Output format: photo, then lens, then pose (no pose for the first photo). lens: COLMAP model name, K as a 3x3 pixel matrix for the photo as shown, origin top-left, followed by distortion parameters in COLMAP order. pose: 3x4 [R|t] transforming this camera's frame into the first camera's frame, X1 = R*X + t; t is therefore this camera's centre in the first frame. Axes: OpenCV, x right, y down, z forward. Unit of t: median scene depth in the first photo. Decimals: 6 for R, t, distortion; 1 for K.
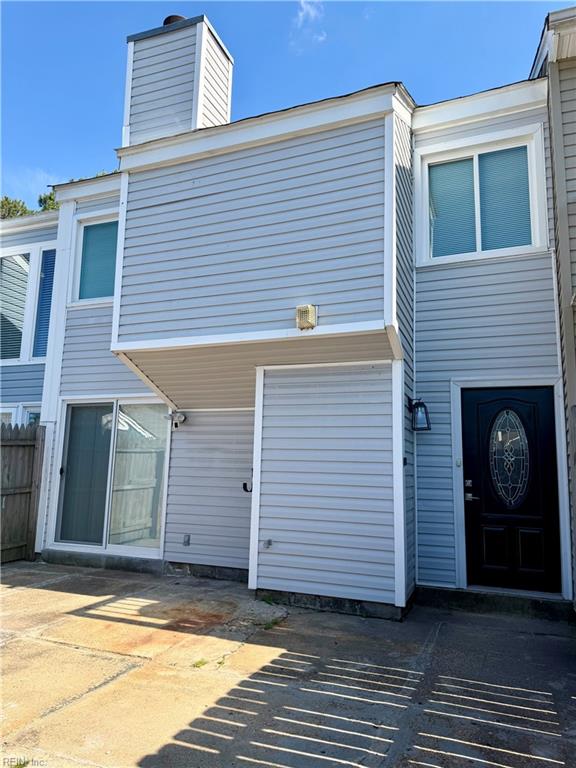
lens RADIAL K [[535.6, 0, 287.0], [0, 535.6, 382.8], [0, 0, 1]] dist [-0.038354, -0.001857]
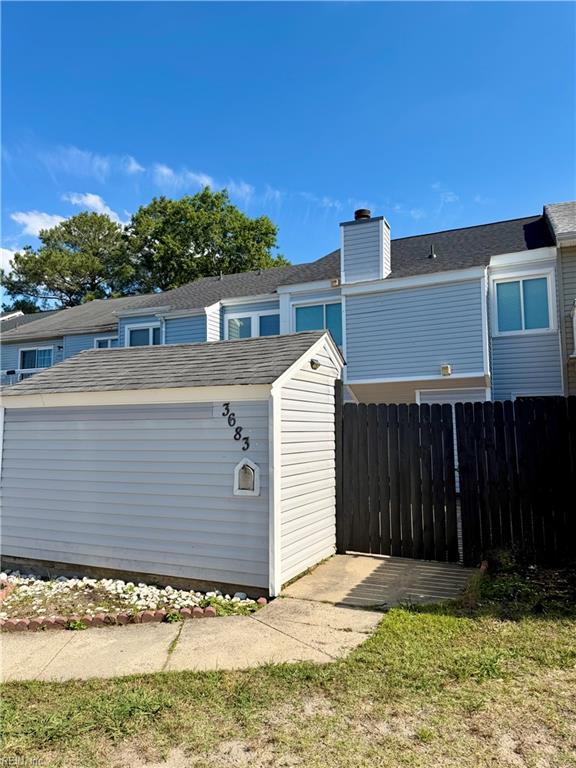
lens RADIAL K [[535.6, 0, 288.7], [0, 535.6, 385.5], [0, 0, 1]] dist [-0.038354, -0.001857]
pose [[0.998073, -0.046121, -0.041517, -0.478865], [0.048689, 0.996816, 0.063141, -0.209862], [0.038473, -0.065040, 0.997141, -1.117415]]
